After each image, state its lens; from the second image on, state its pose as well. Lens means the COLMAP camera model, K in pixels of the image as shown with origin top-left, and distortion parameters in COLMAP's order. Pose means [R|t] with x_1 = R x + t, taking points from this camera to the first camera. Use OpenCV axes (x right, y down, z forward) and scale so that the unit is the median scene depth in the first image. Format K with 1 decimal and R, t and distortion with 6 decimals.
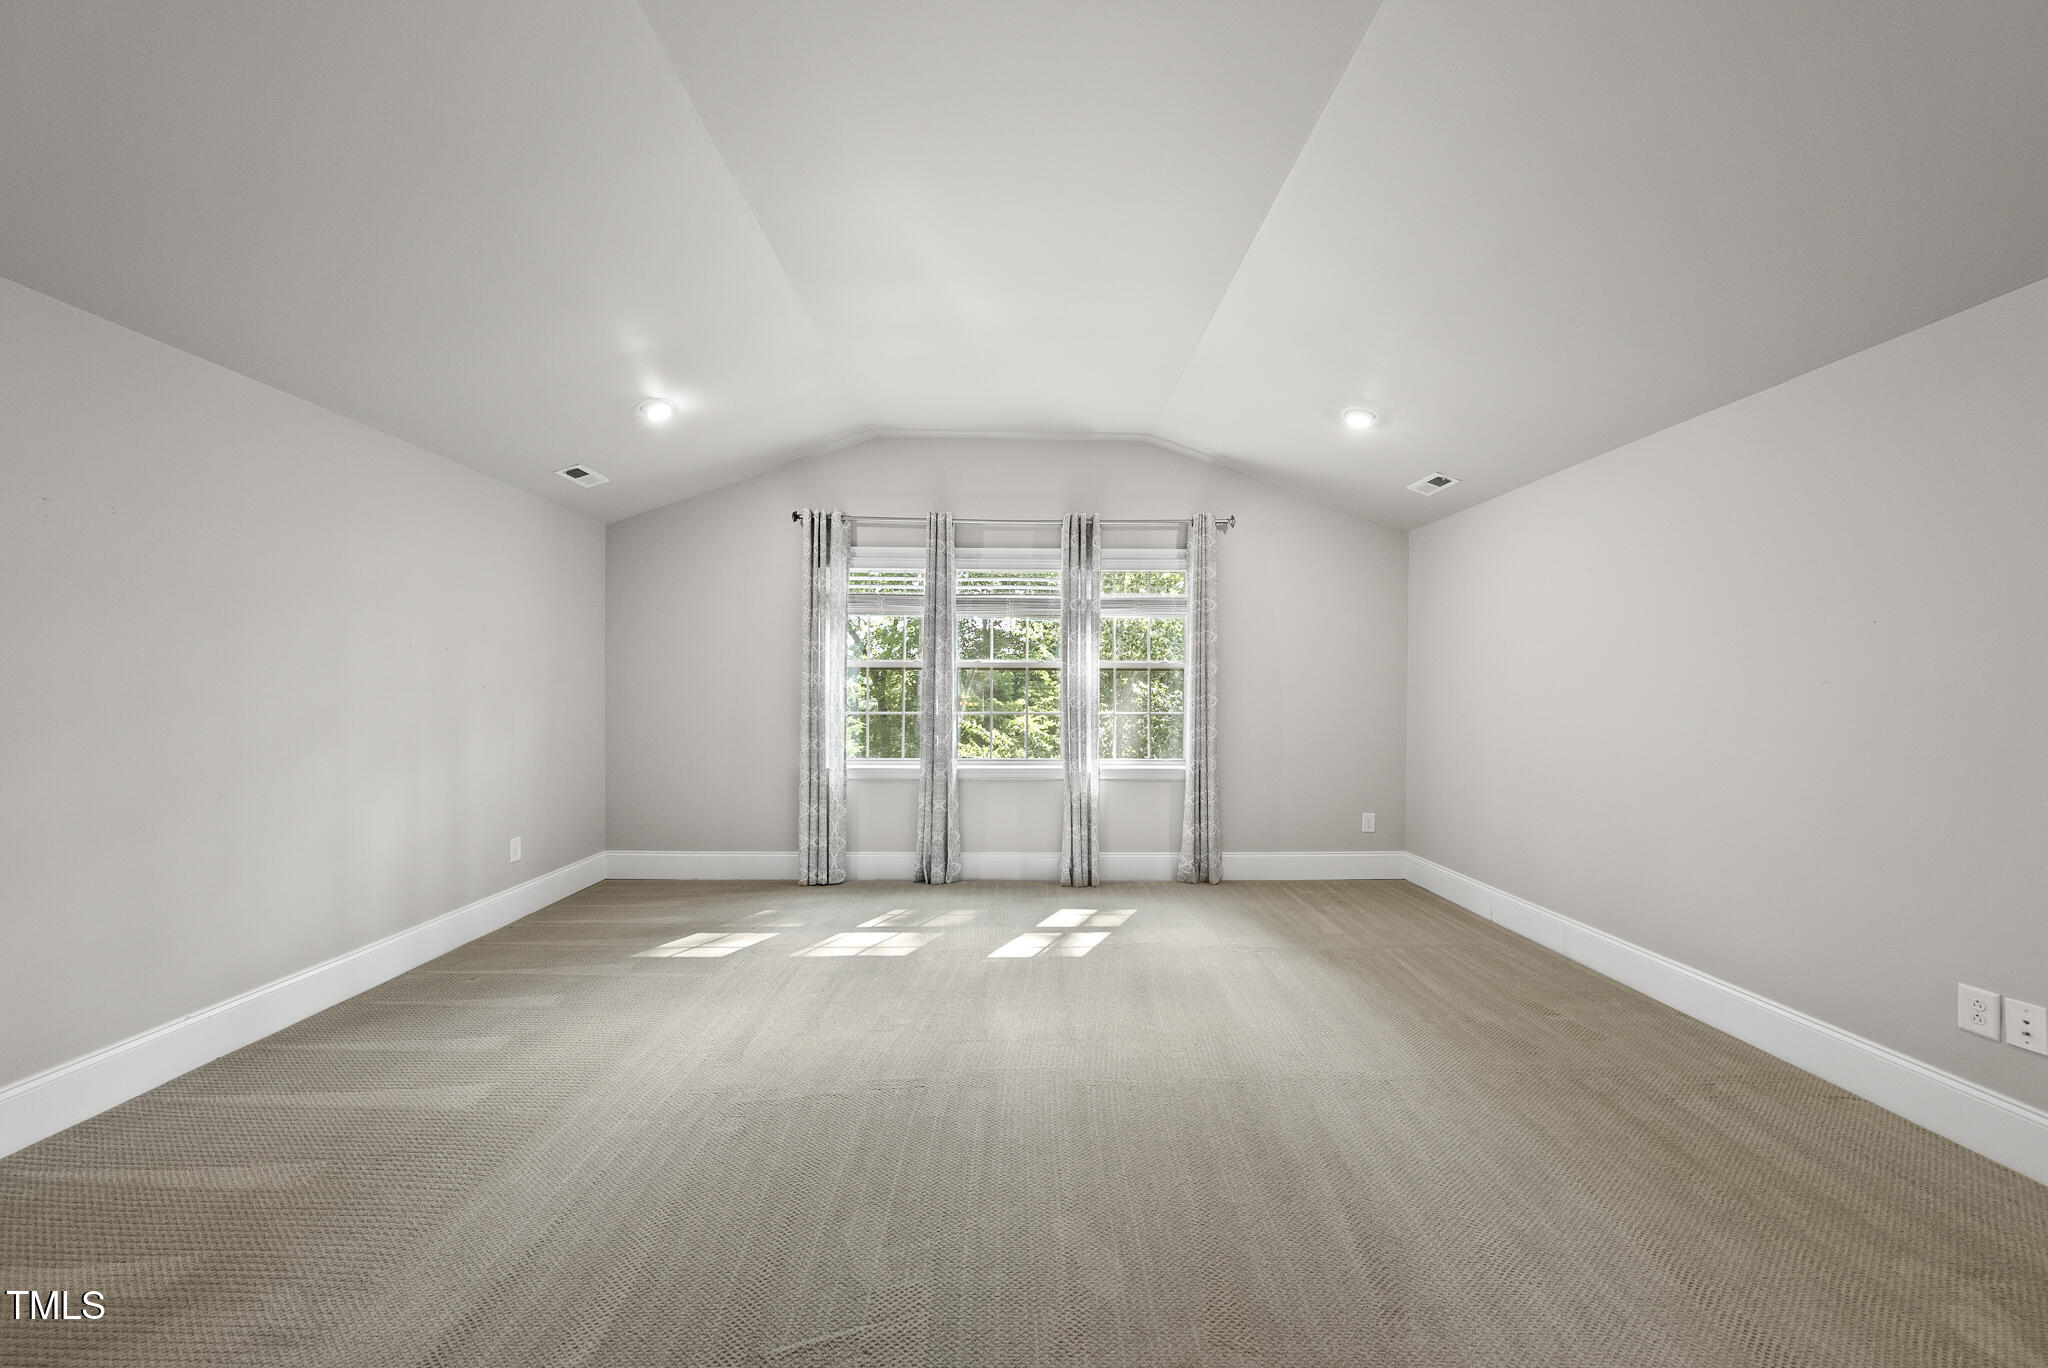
lens RADIAL K [[697.9, 0, 1028.0], [0, 697.9, 691.4], [0, 0, 1]] dist [-0.003693, 0.000771]
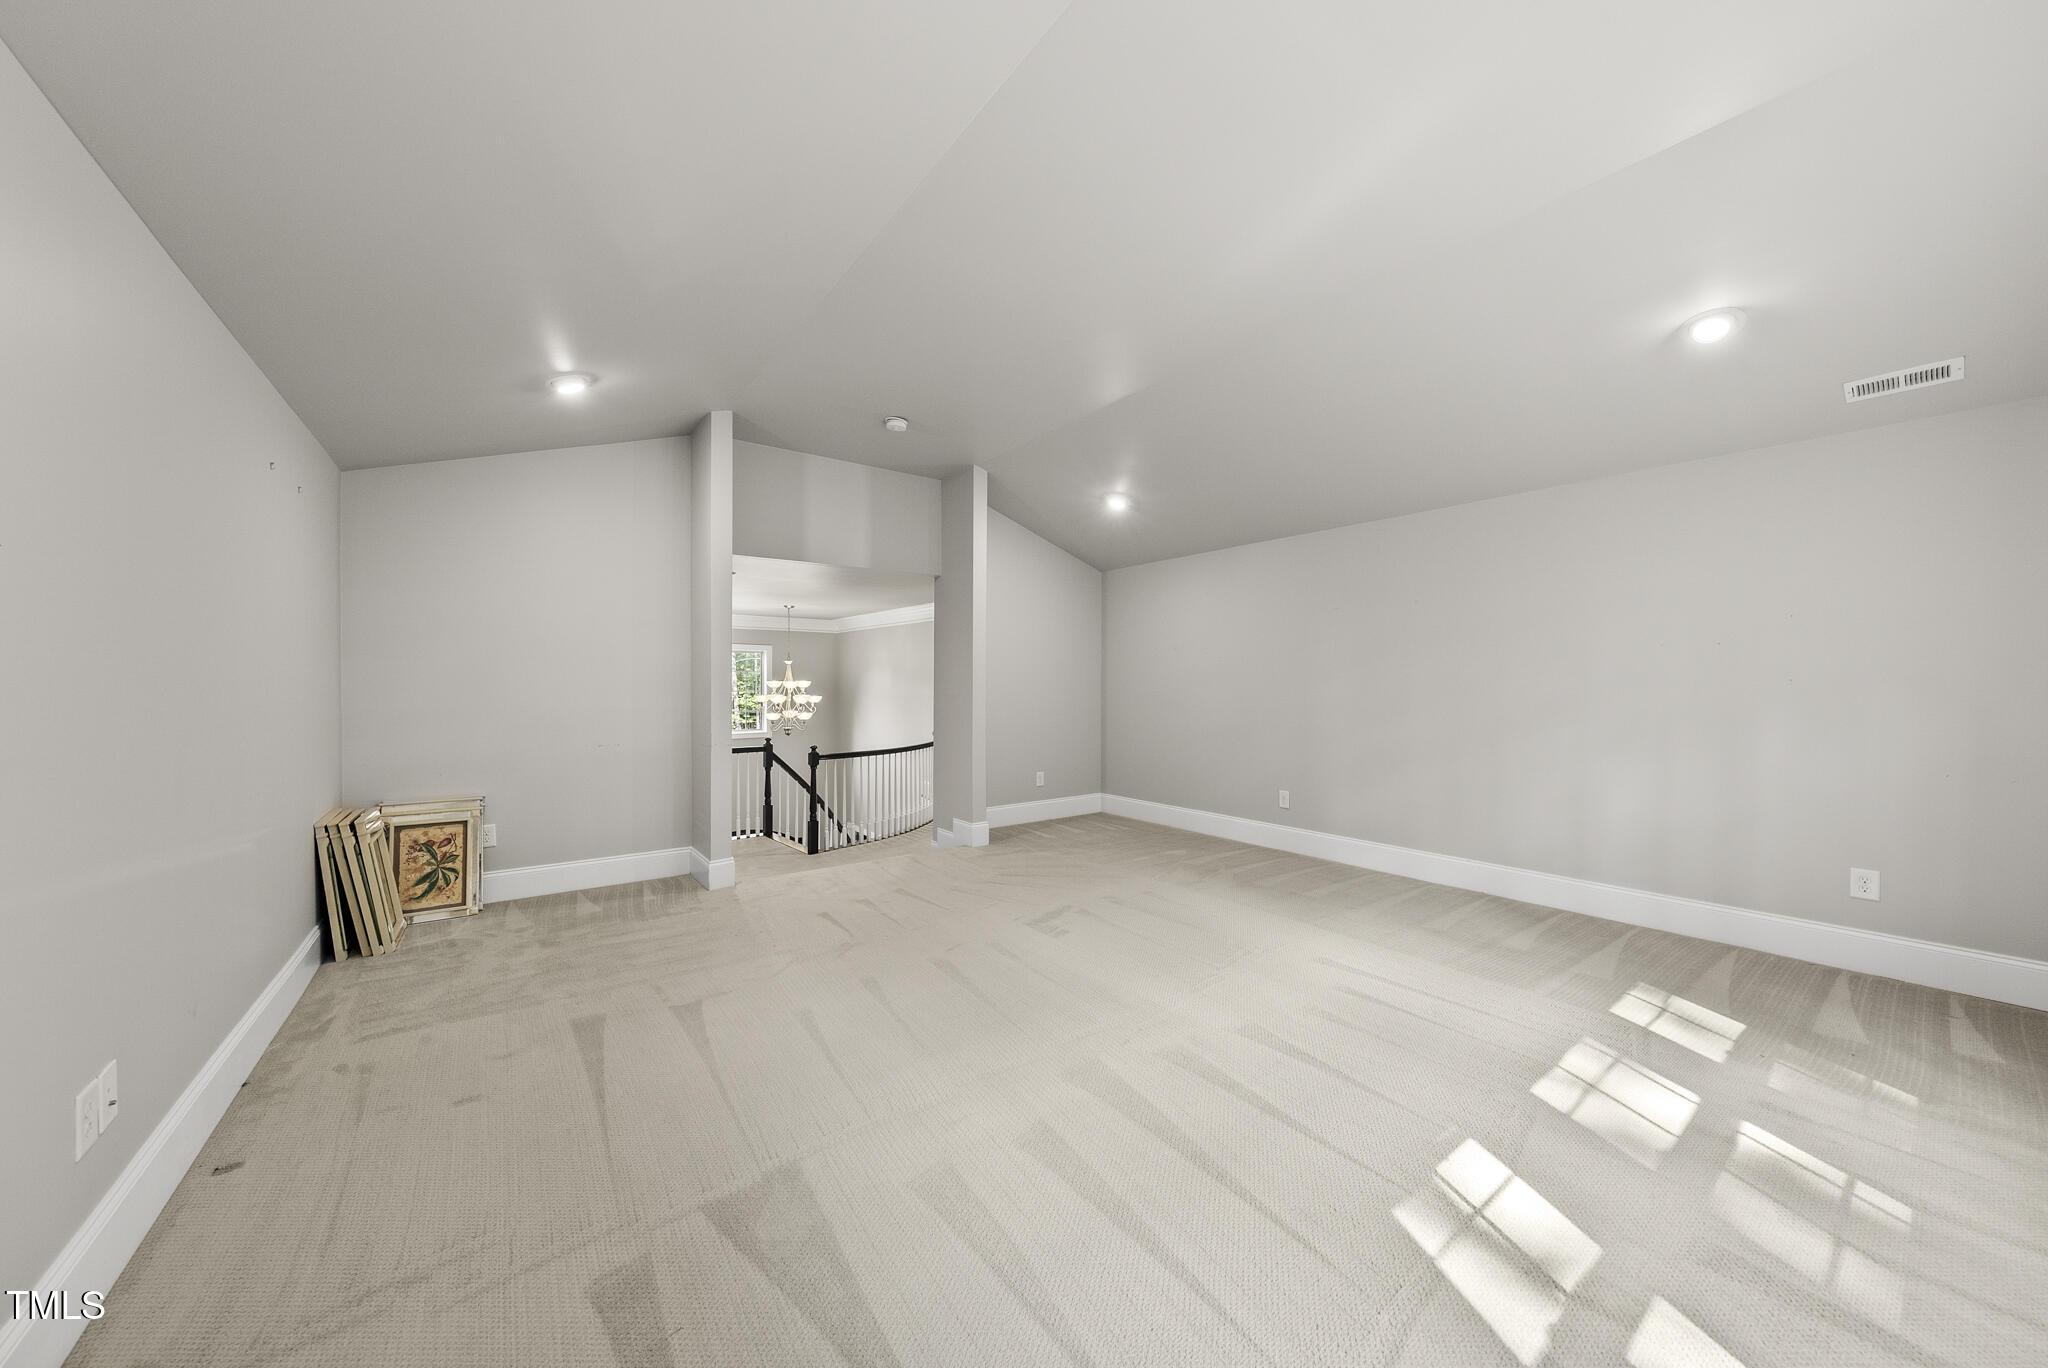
lens RADIAL K [[697.9, 0, 1033.4], [0, 697.9, 684.7], [0, 0, 1]] dist [-0.003693, 0.000771]
pose [[-0.803949, -0.000962, -0.594697, 0.507820], [0.000330, 0.999998, -0.002063, 0.000994], [0.594698, -0.001854, -0.803947, 1.090878]]
